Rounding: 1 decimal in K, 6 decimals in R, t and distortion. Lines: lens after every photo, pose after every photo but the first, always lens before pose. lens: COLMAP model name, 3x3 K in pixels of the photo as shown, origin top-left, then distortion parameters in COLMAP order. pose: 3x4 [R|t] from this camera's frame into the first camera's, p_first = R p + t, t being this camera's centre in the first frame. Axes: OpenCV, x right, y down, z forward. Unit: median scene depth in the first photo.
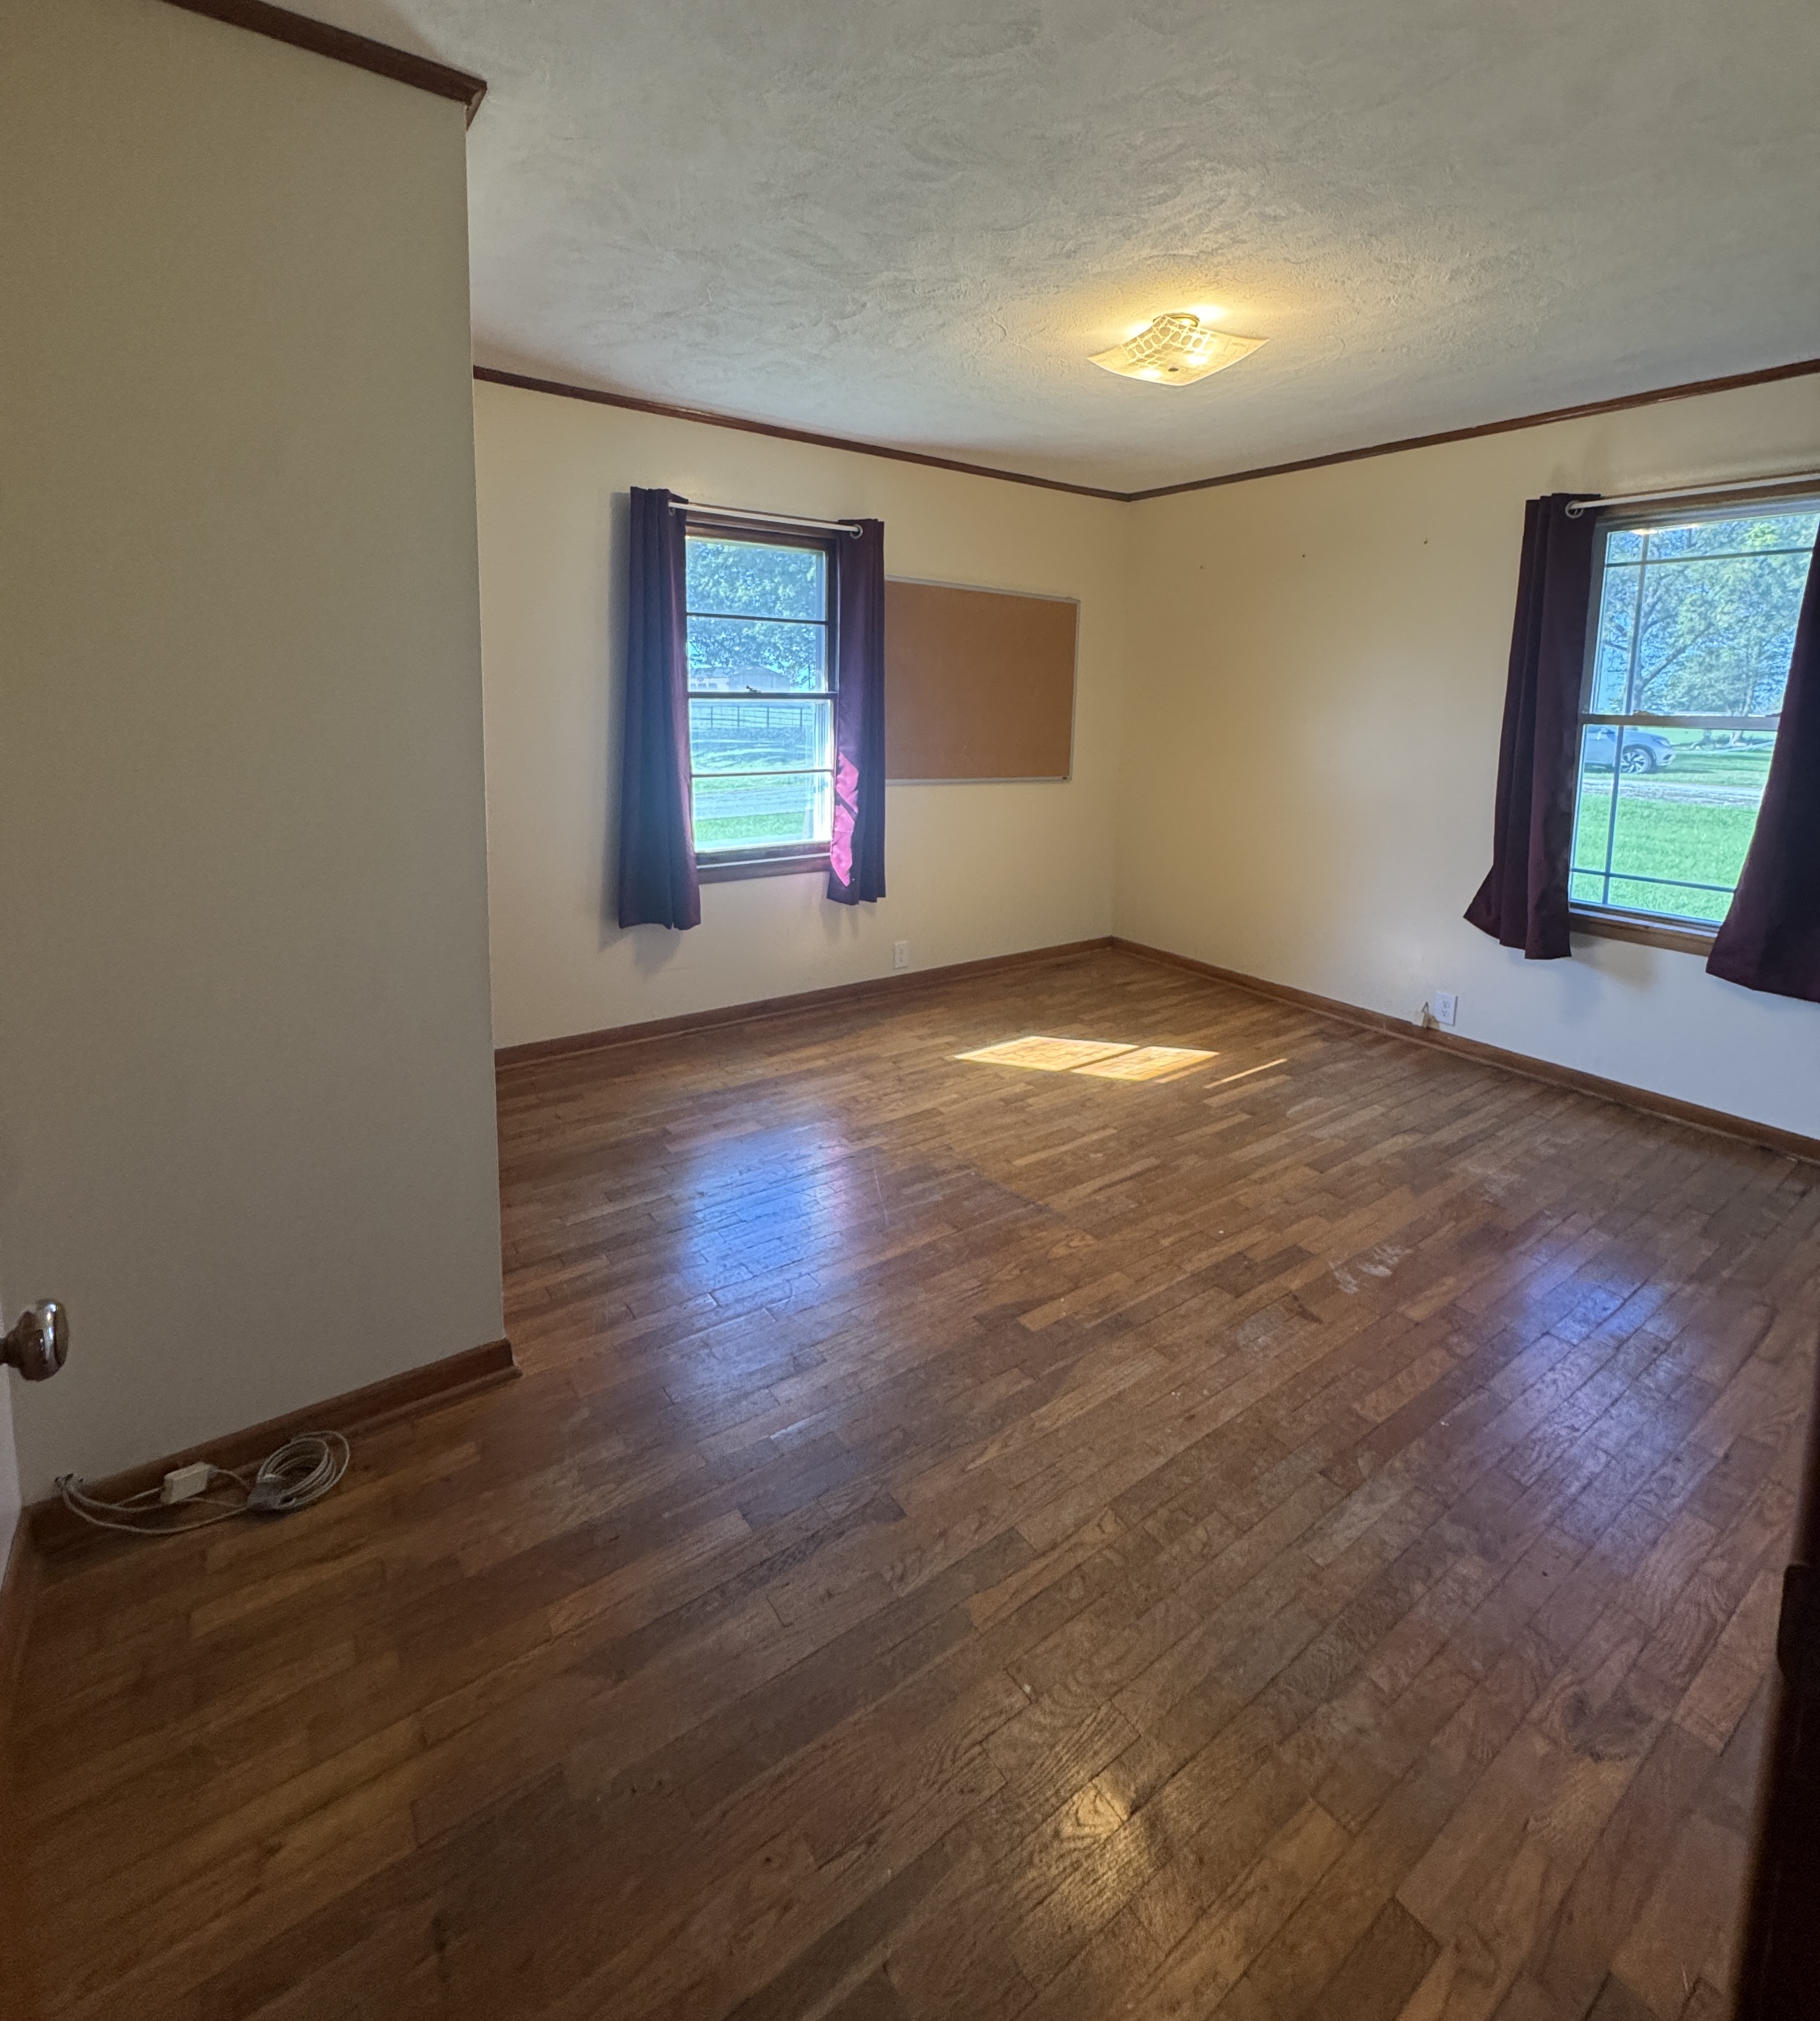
lens RADIAL K [[966.6, 0, 911.1], [0, 966.6, 804.0], [0, 0, 1]] dist [0.001194, -0.000368]
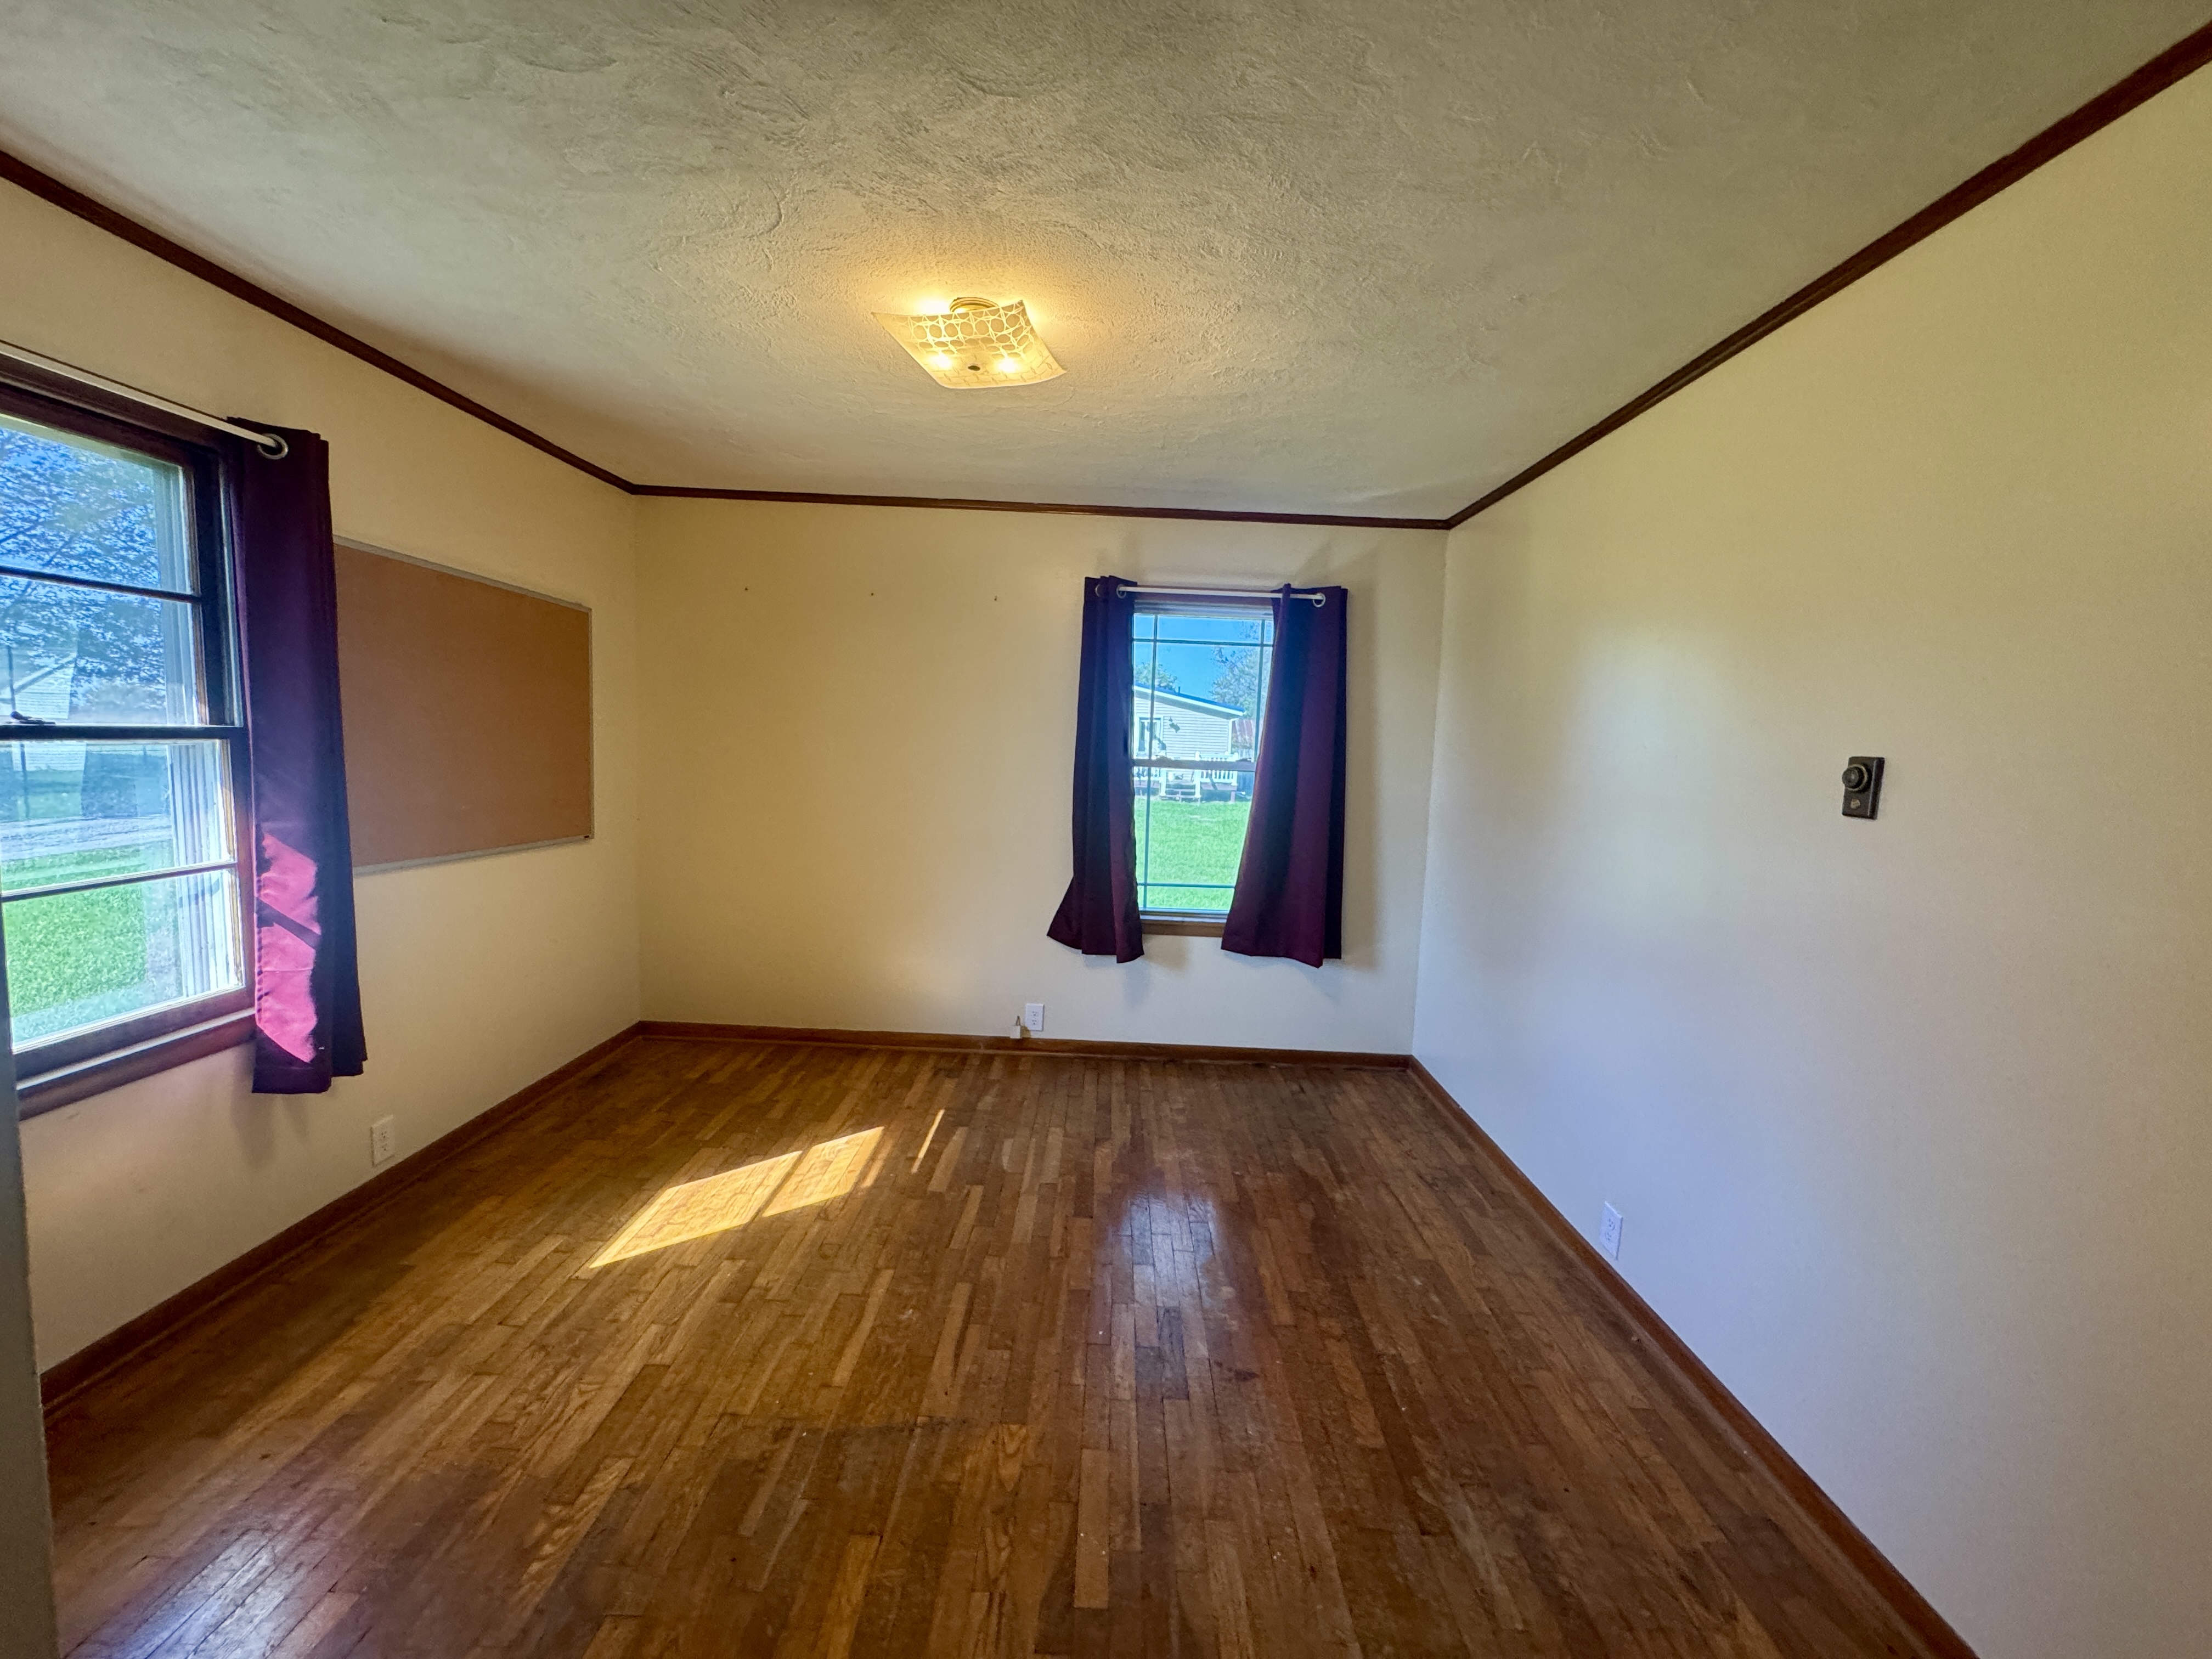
lens RADIAL K [[883.6, 0, 1106.6], [0, 883.6, 823.0], [0, 0, 1]] dist [-0.002616, 0.000347]
pose [[0.587608, -0.071498, 0.805980, -0.223572], [0.062700, 0.997117, 0.042742, -0.056465], [-0.806713, 0.025419, 0.590397, 0.331695]]
